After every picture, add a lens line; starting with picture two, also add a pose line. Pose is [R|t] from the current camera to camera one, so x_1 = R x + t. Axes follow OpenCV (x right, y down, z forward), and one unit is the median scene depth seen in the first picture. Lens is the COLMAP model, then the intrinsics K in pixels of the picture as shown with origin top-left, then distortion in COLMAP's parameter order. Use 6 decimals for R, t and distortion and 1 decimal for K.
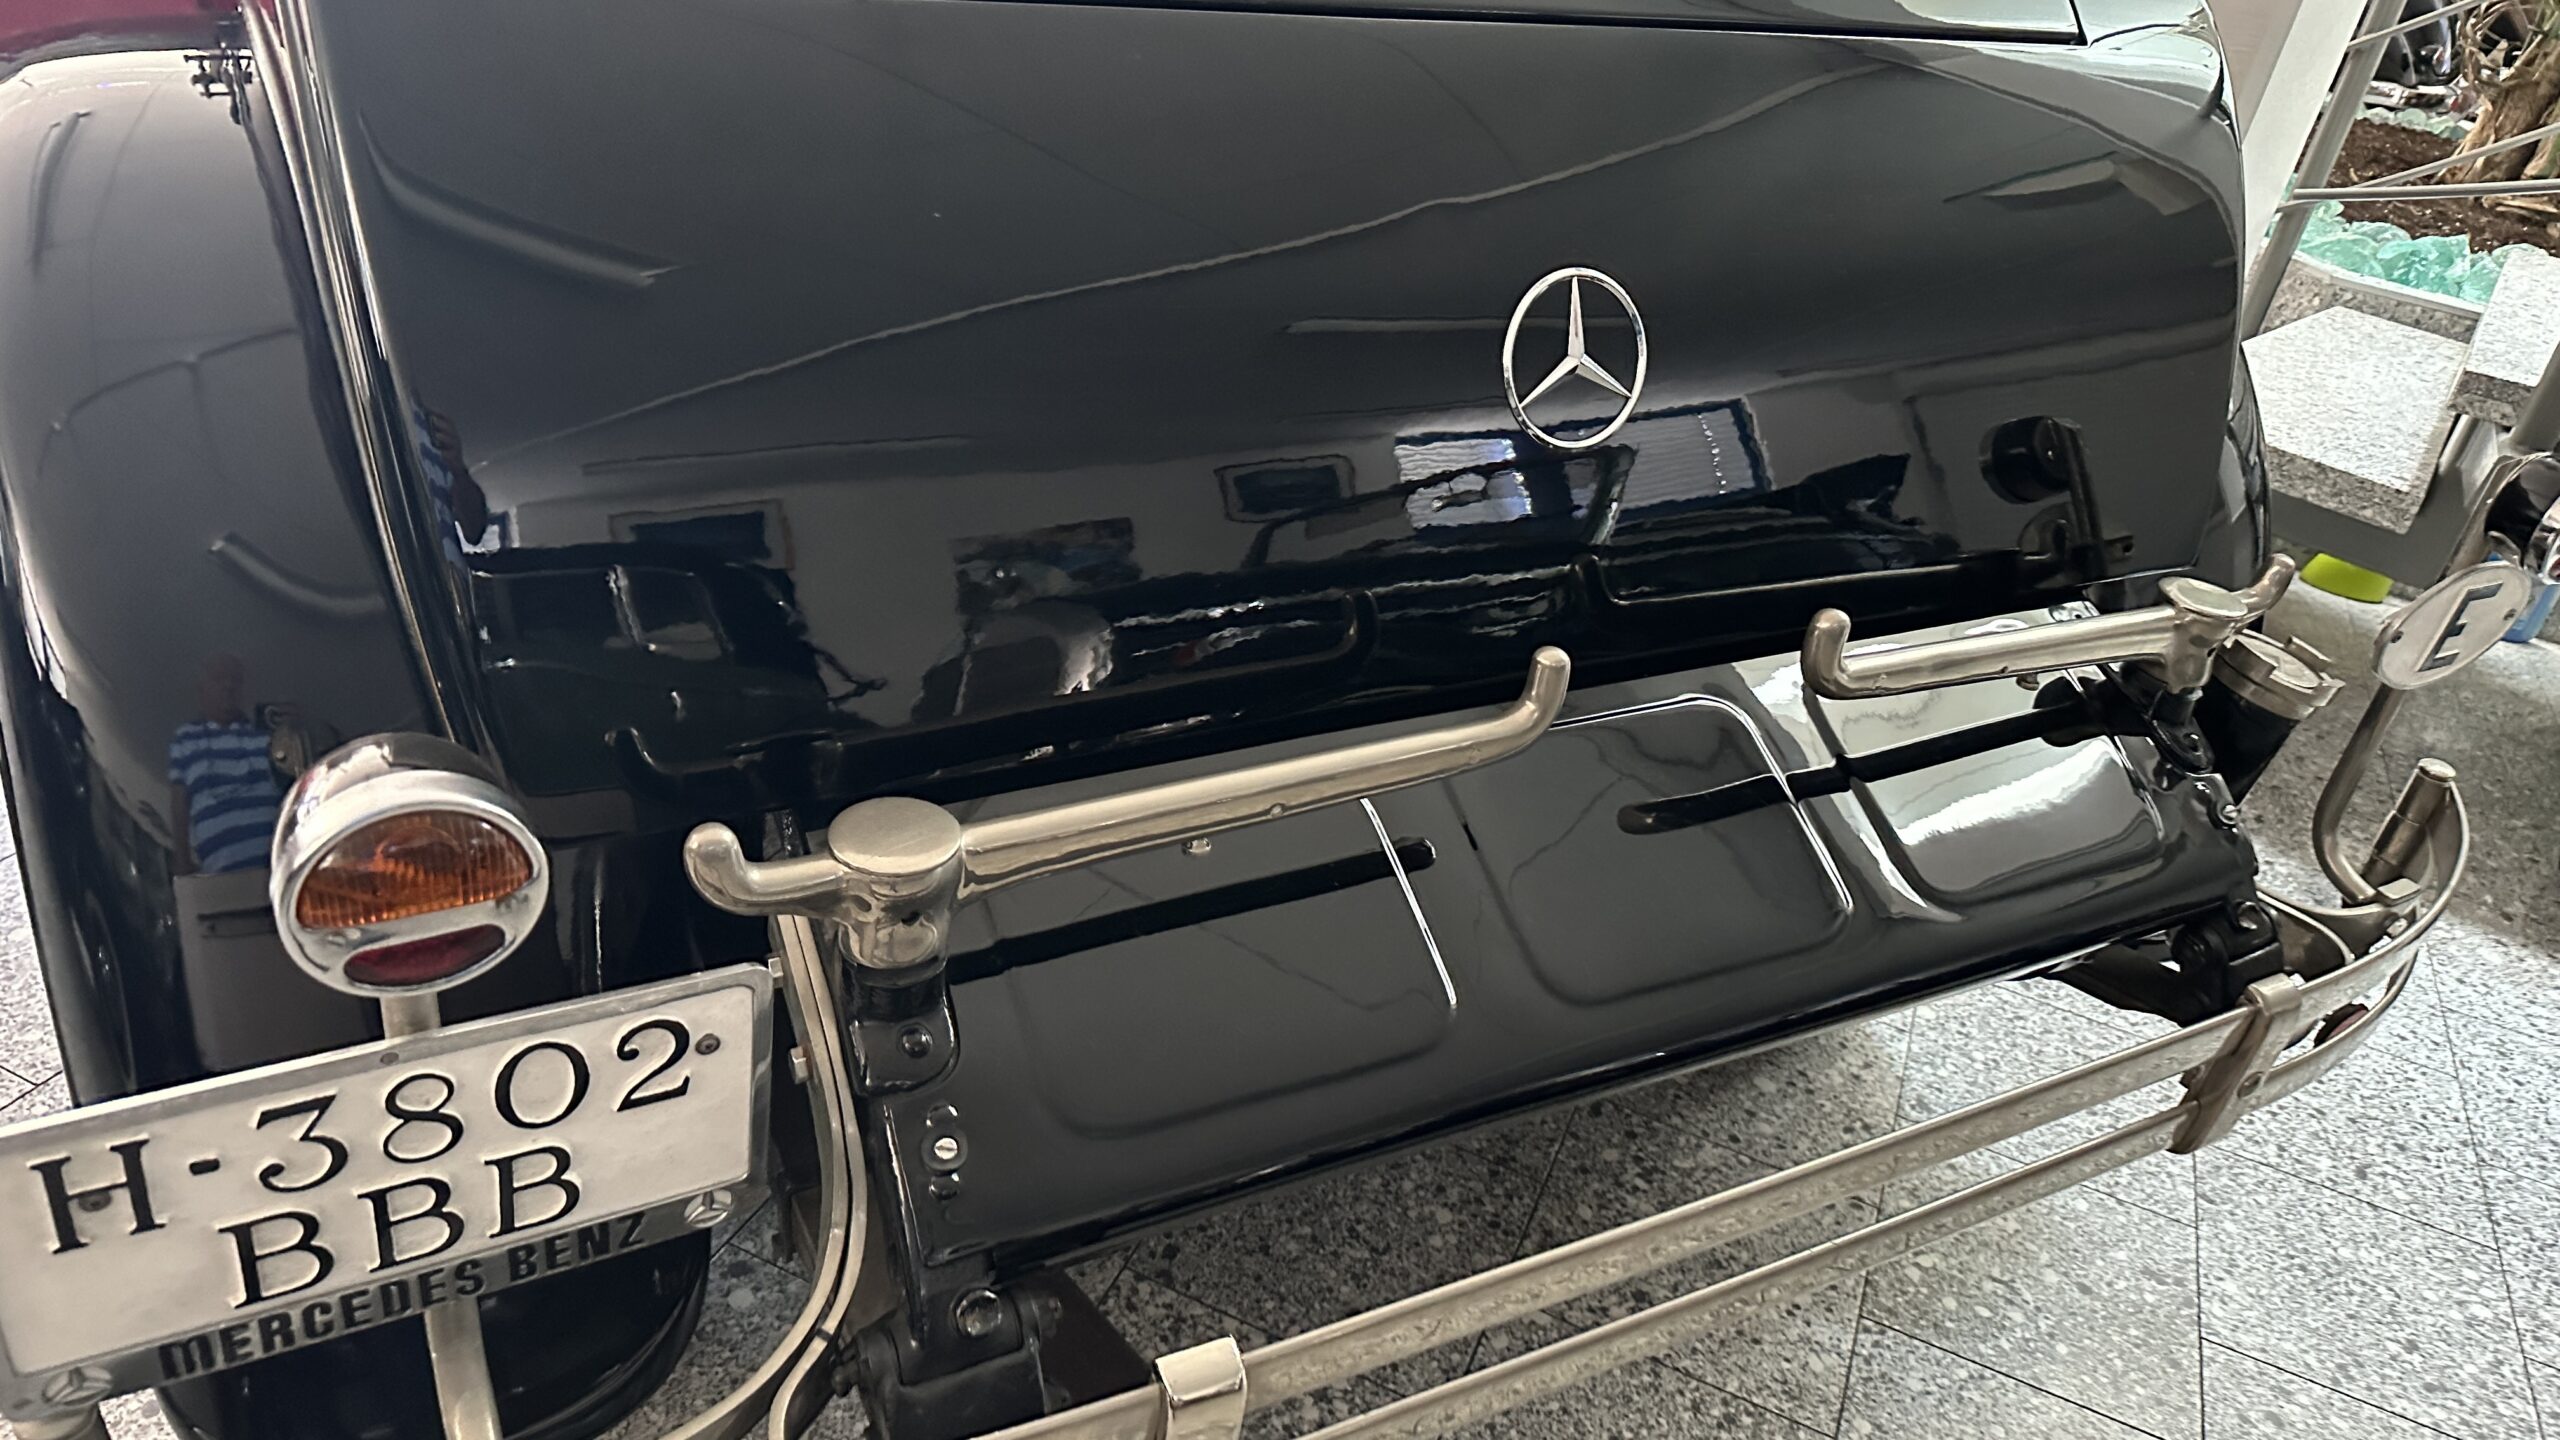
lens RADIAL K [[1860.4, 0, 1288.0], [0, 1860.4, 715.9], [0, 0, 1]] dist [0.027365, -0.039679]
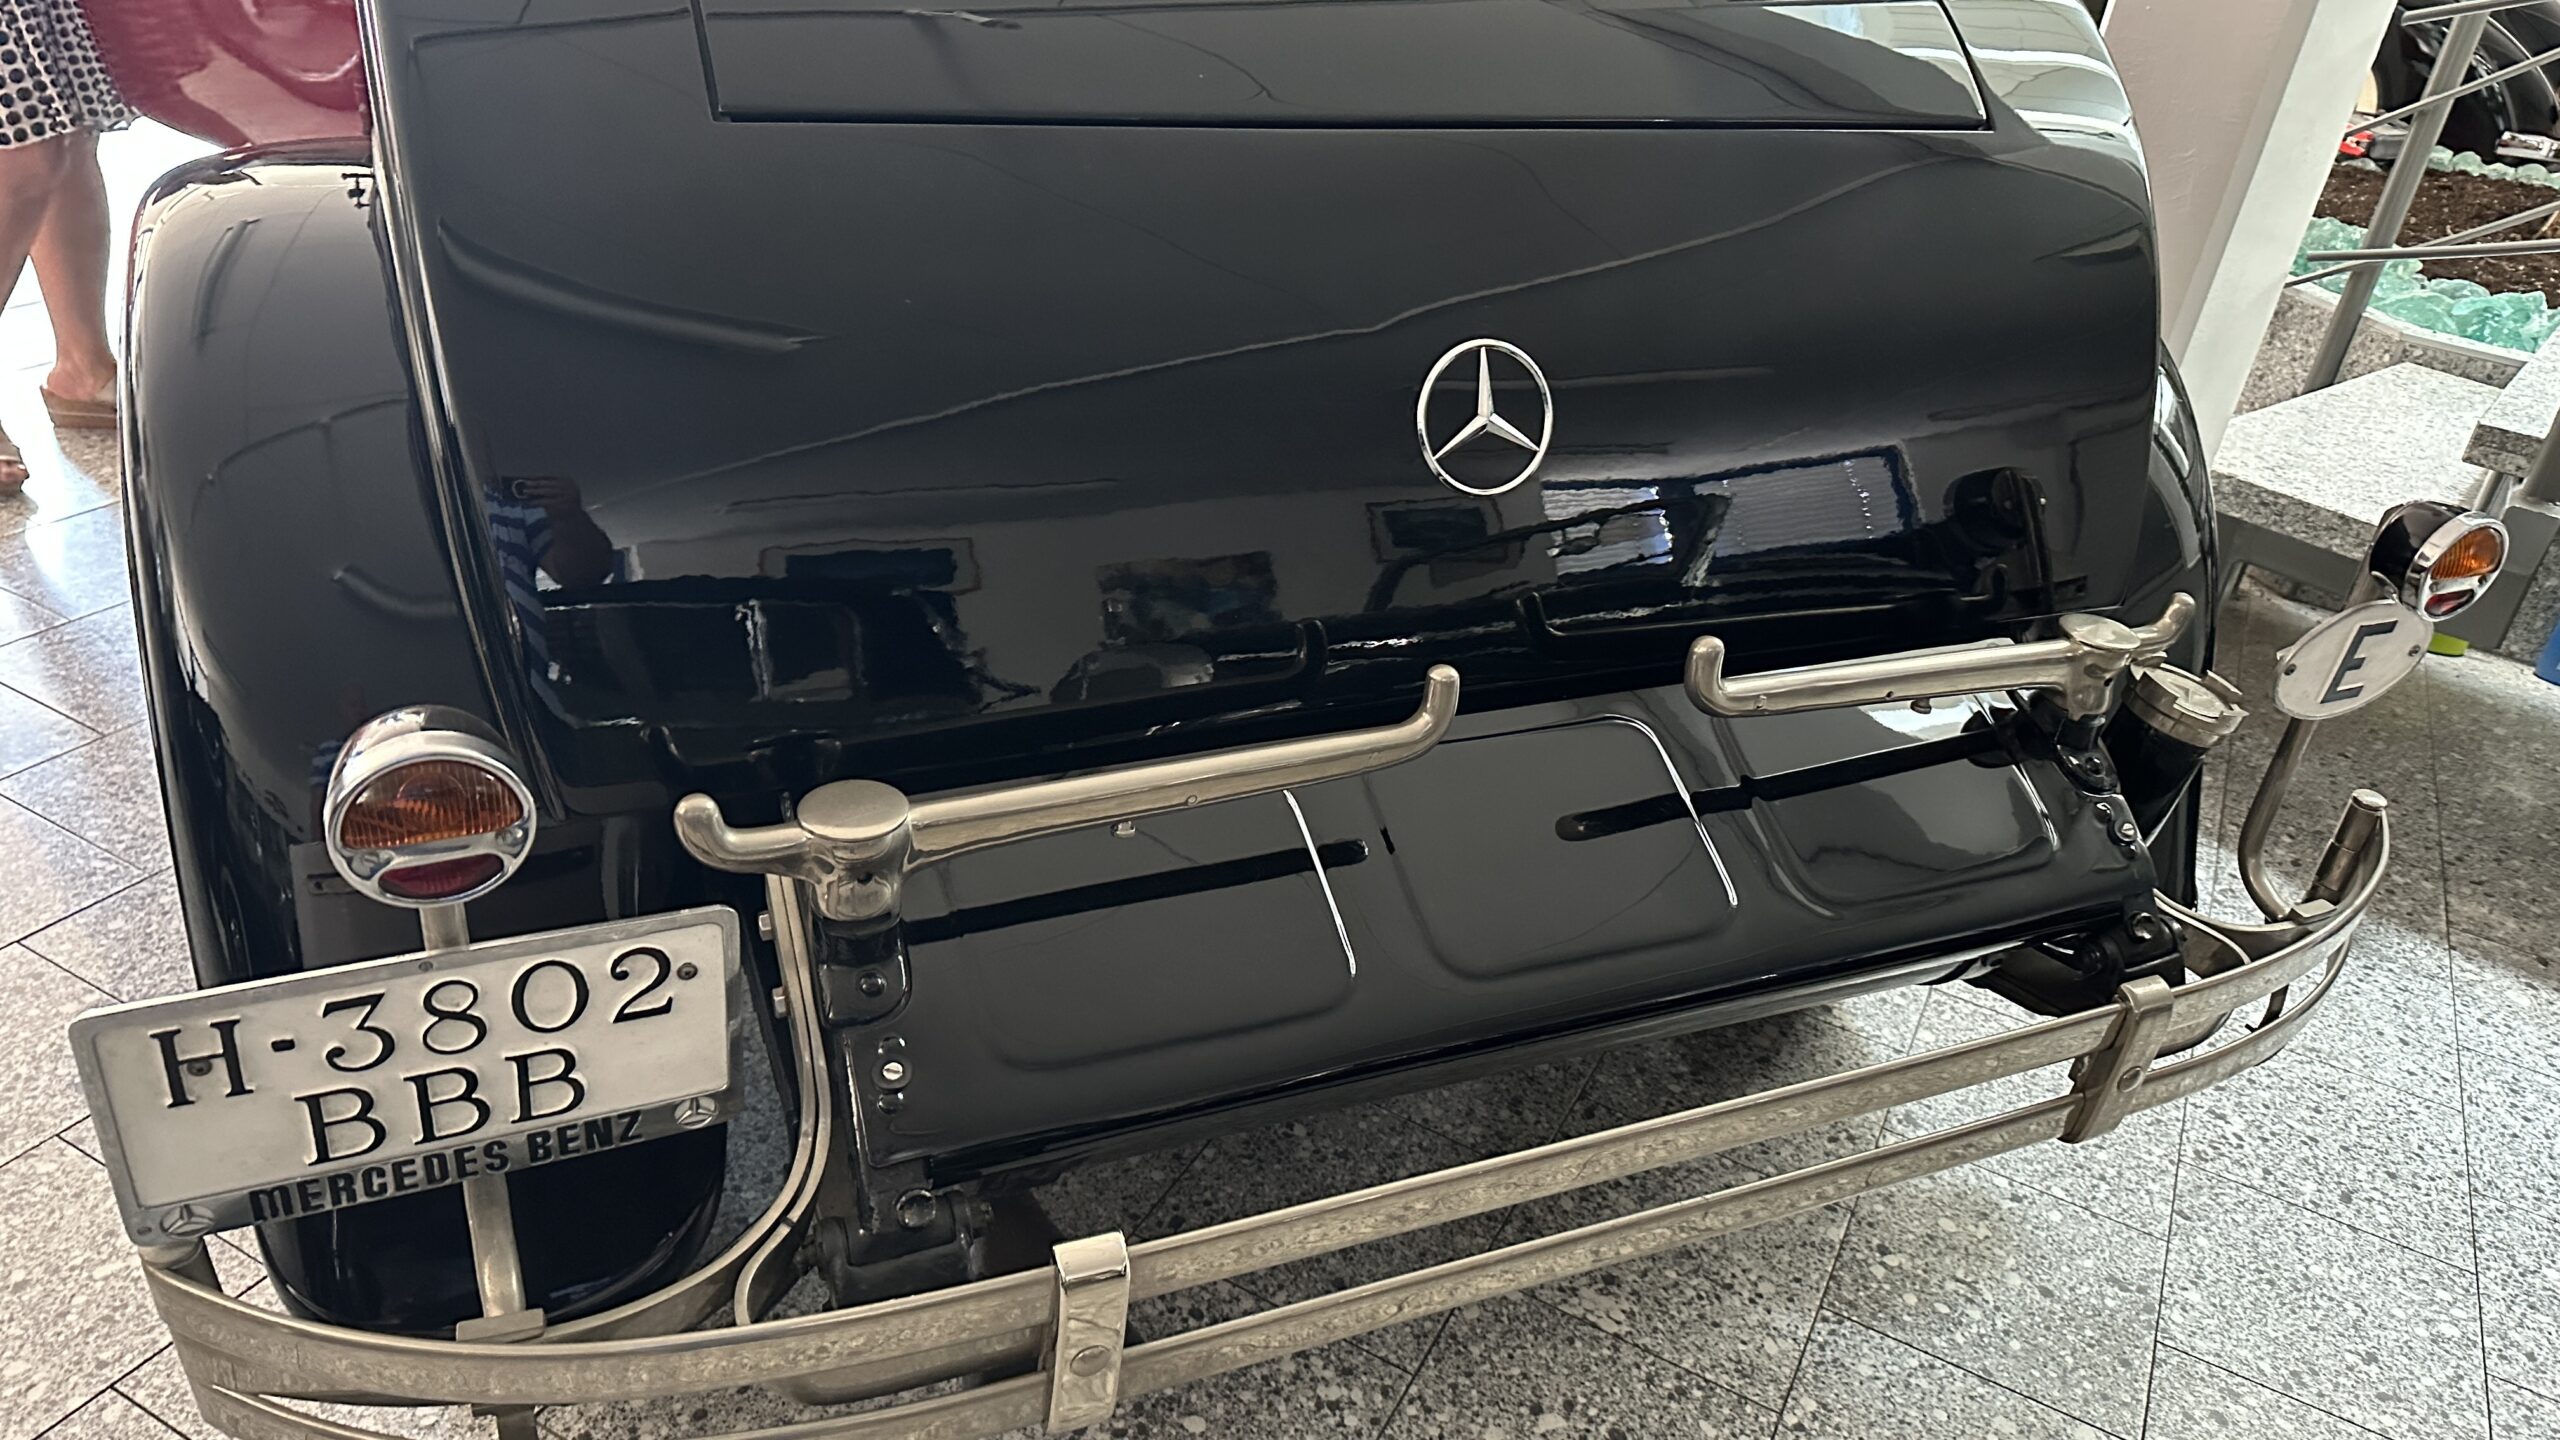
lens RADIAL K [[1887.3, 0, 1325.4], [0, 1887.3, 724.6], [0, 0, 1]] dist [0.049845, -0.078866]
pose [[0.996628, 0.007813, -0.081684, 0.121702], [-0.010318, 0.999488, -0.030287, 0.026680], [0.081406, 0.031028, 0.996198, -0.127990]]
